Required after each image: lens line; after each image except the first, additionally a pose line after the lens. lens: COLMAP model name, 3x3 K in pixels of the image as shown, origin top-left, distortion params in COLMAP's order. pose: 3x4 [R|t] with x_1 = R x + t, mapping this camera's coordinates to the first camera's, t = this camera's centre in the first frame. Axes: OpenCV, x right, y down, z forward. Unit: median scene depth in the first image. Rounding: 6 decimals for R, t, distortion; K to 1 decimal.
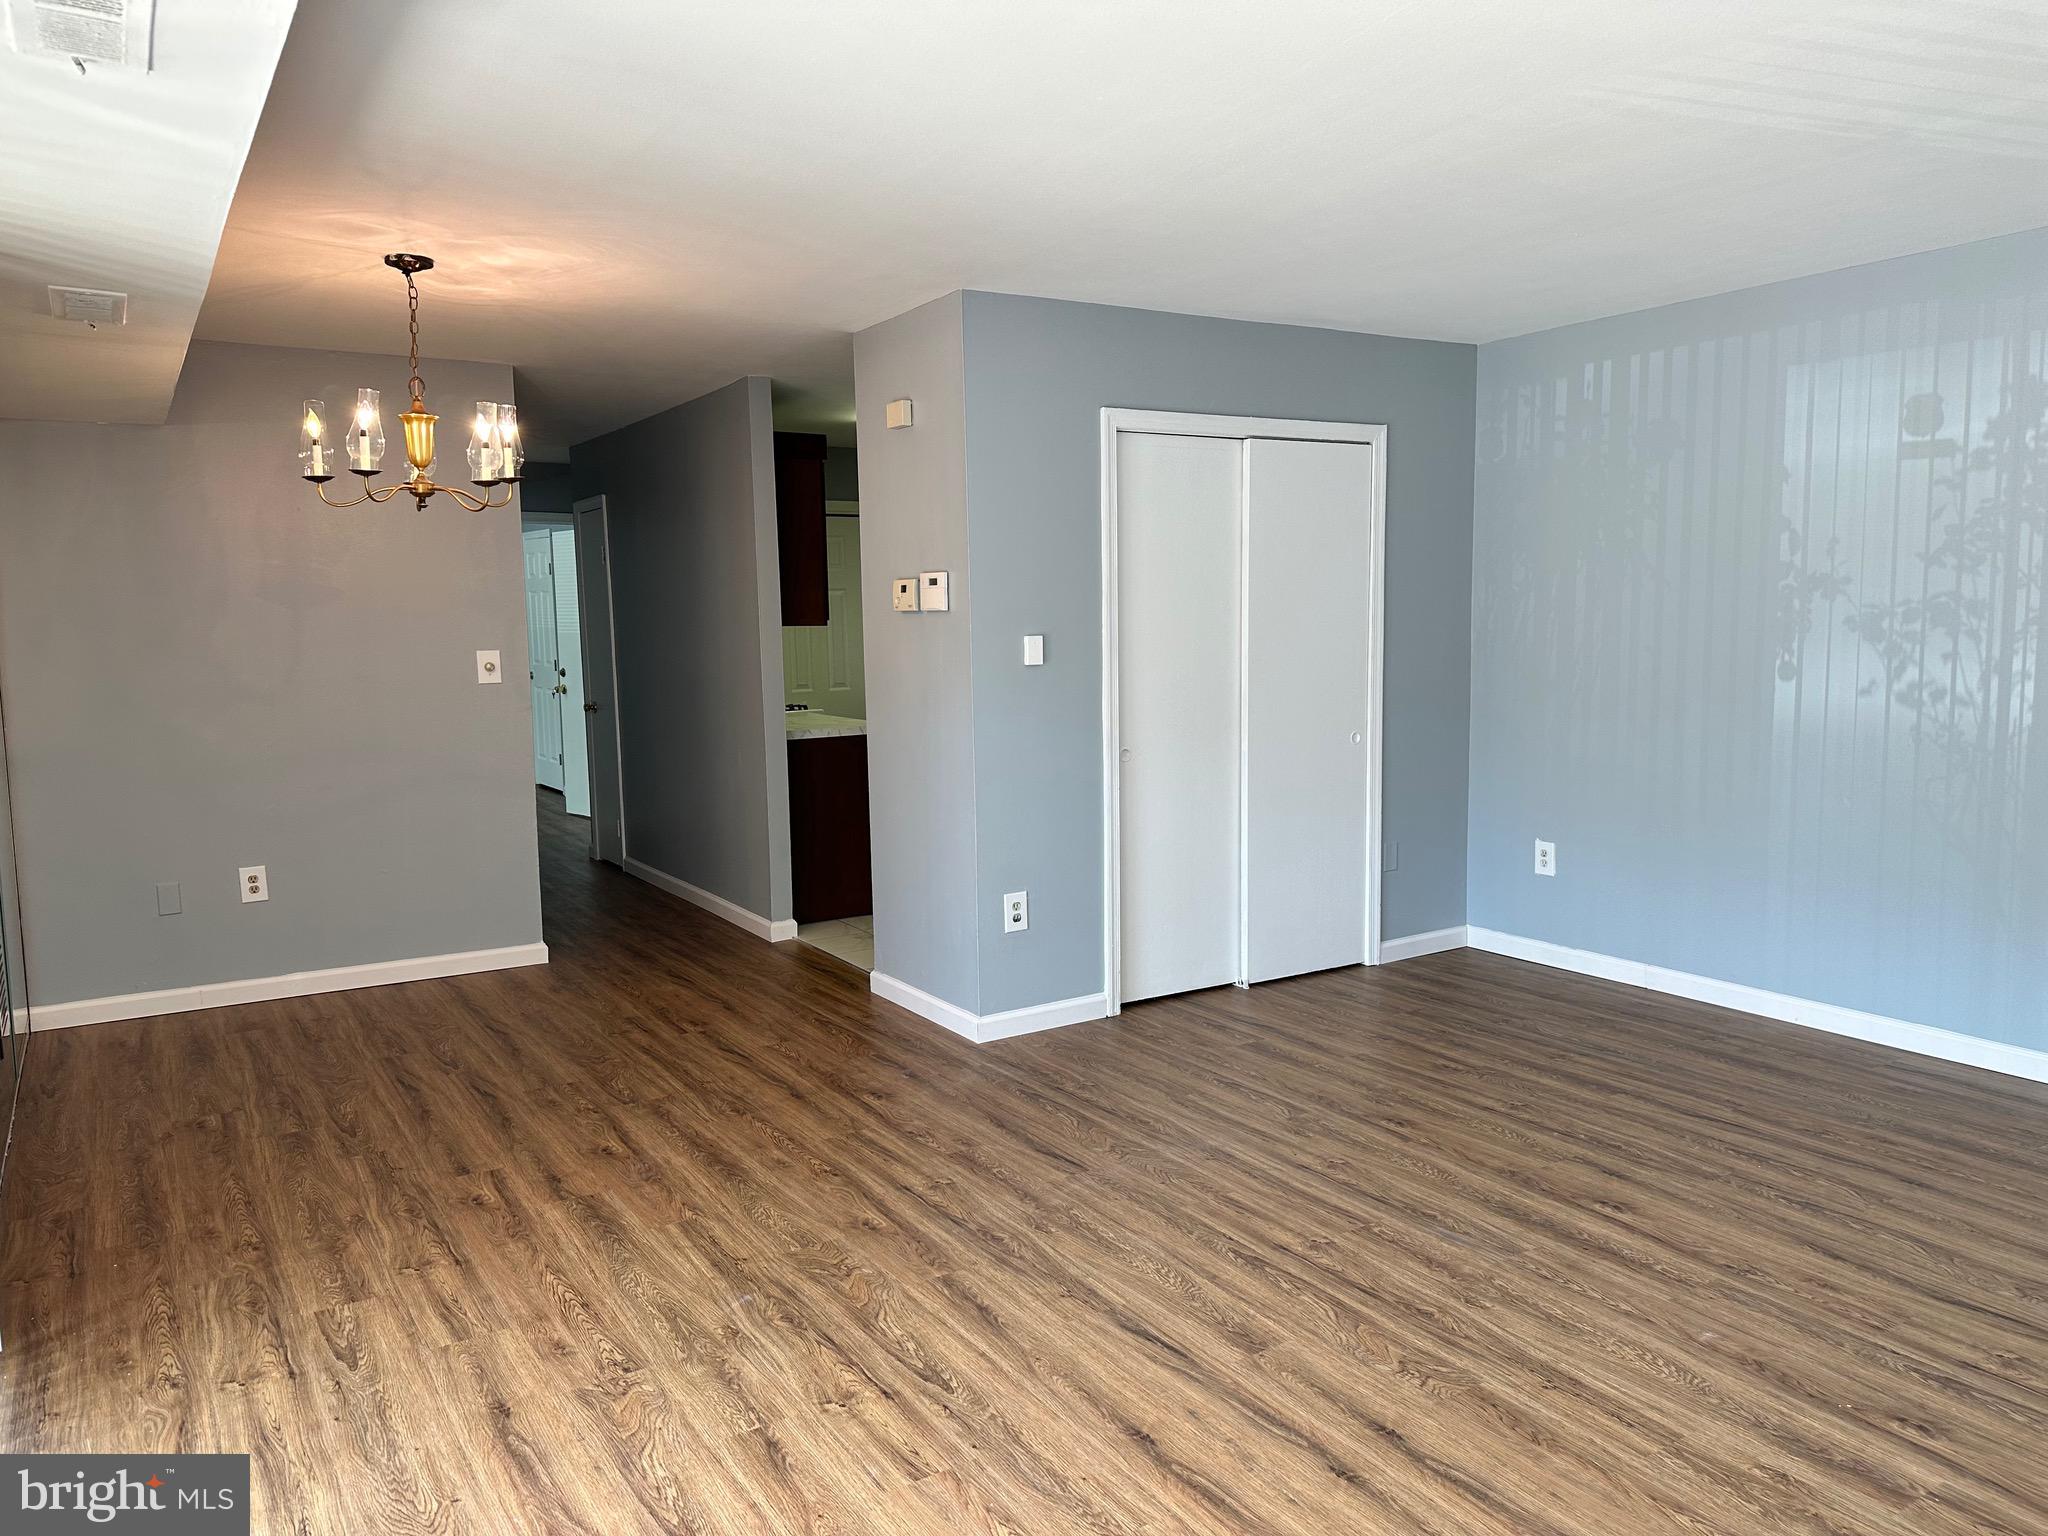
lens RADIAL K [[1441.4, 0, 1038.1], [0, 1441.4, 758.2], [0, 0, 1]] dist [0.066704, -0.088957]
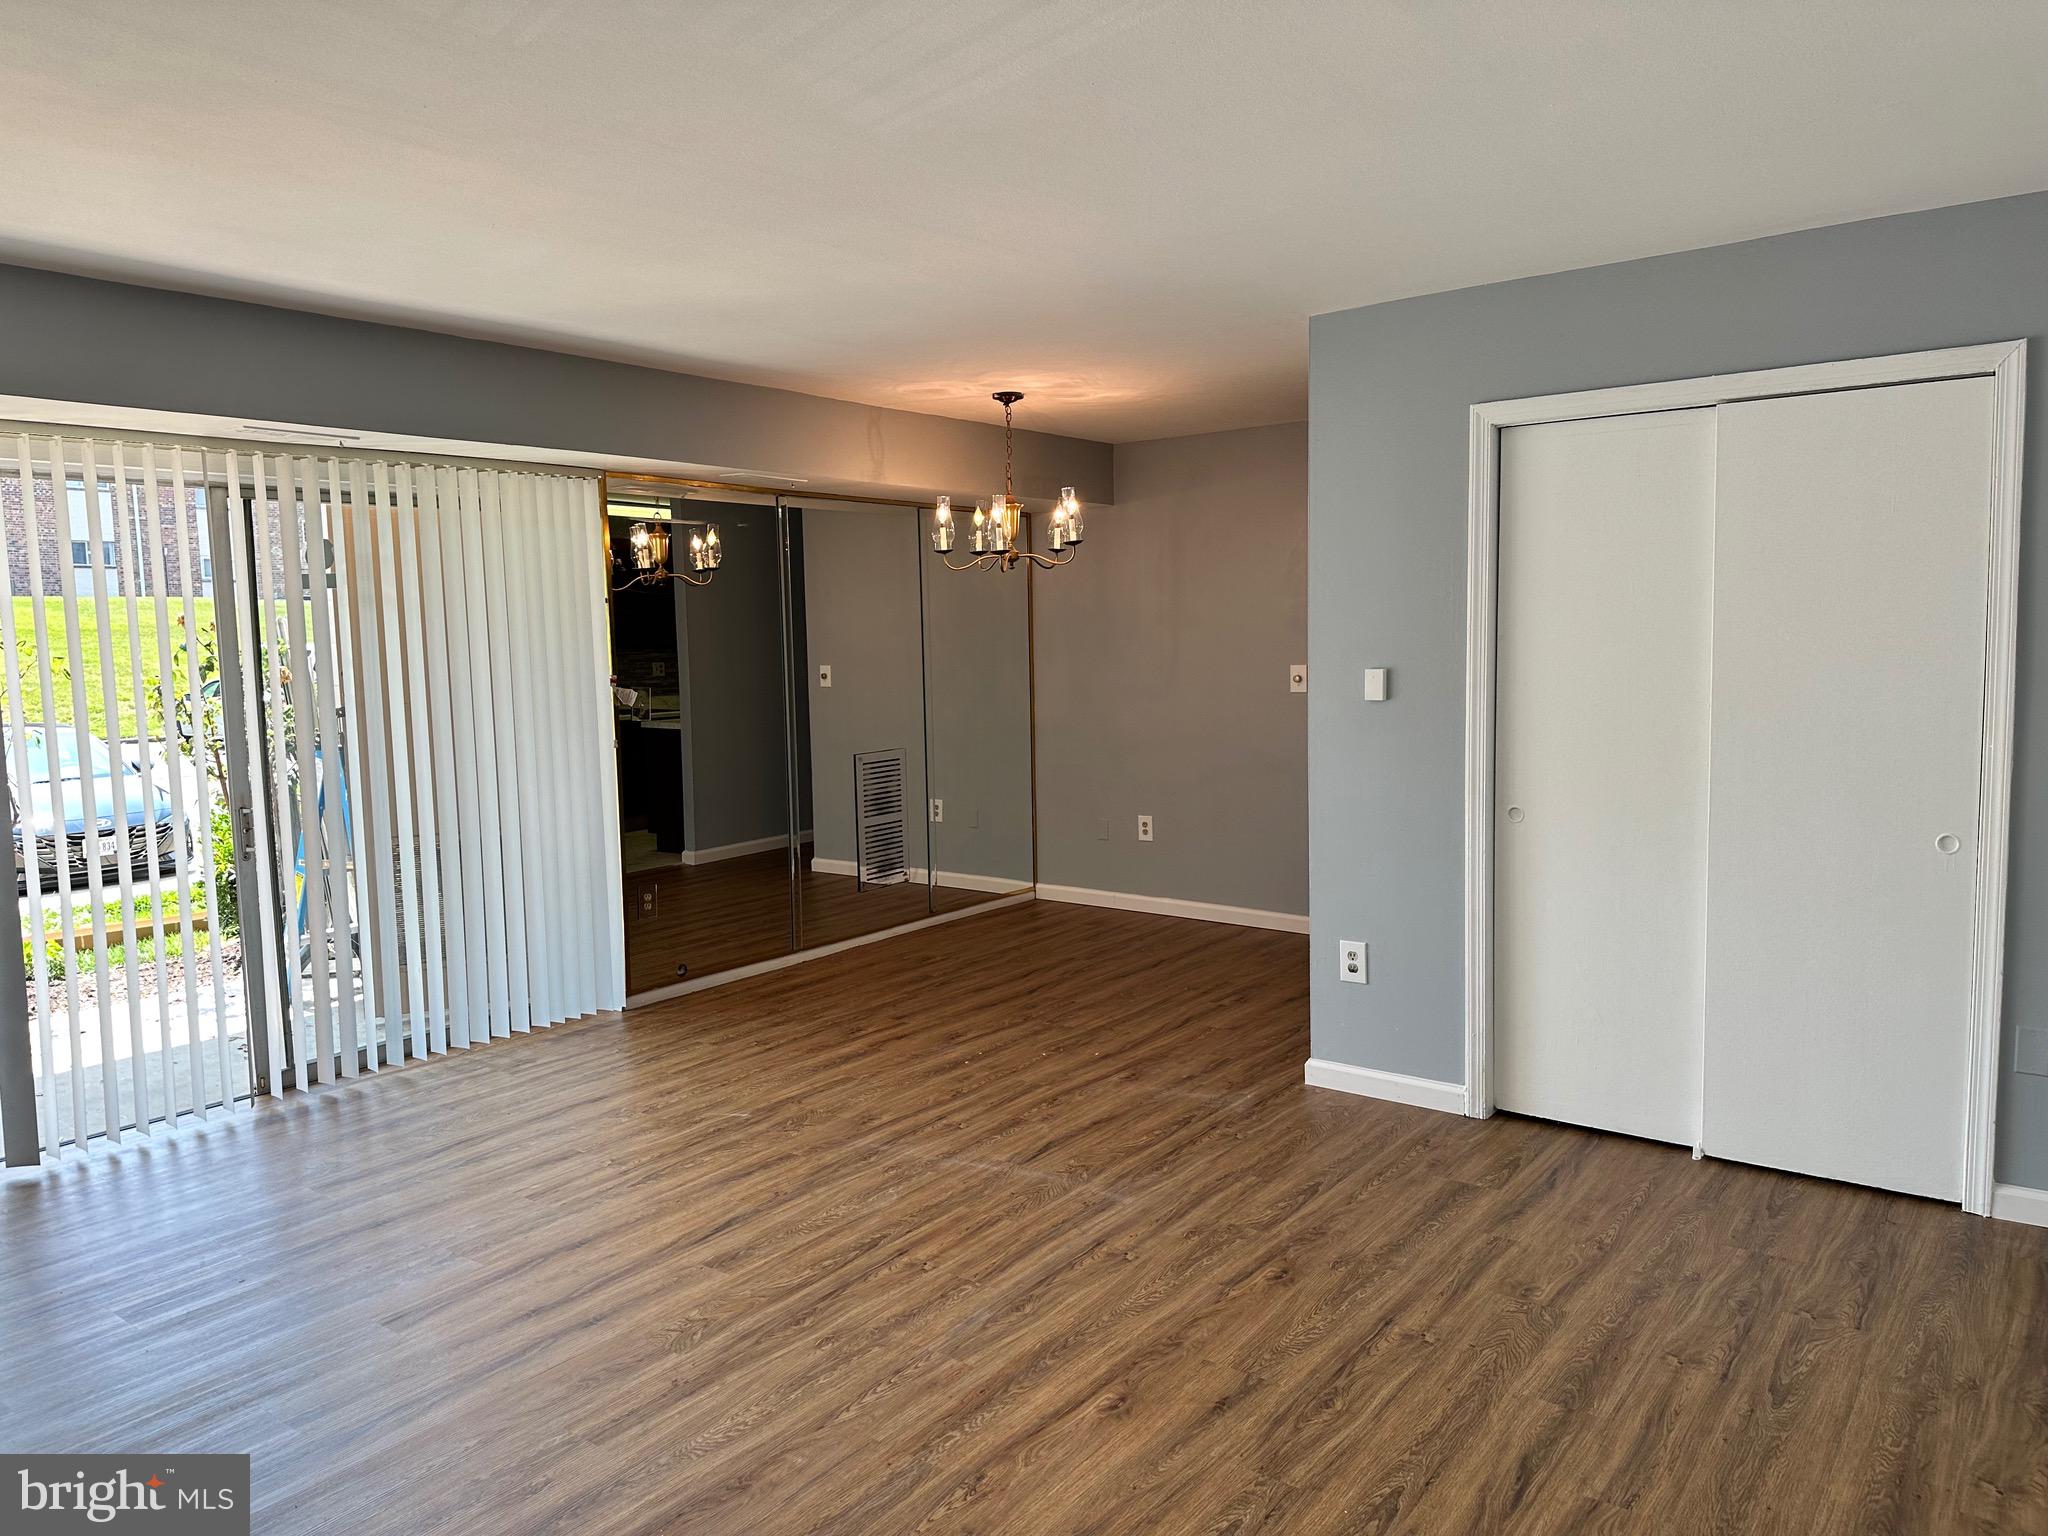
lens RADIAL K [[1441.4, 0, 1021.0], [0, 1441.4, 770.9], [0, 0, 1]] dist [0.066704, -0.088957]
pose [[0.339181, 0.103204, -0.935043, 1.035646], [-0.079464, 0.993555, 0.080837, -0.100991], [0.937359, 0.046884, 0.345196, 0.612552]]
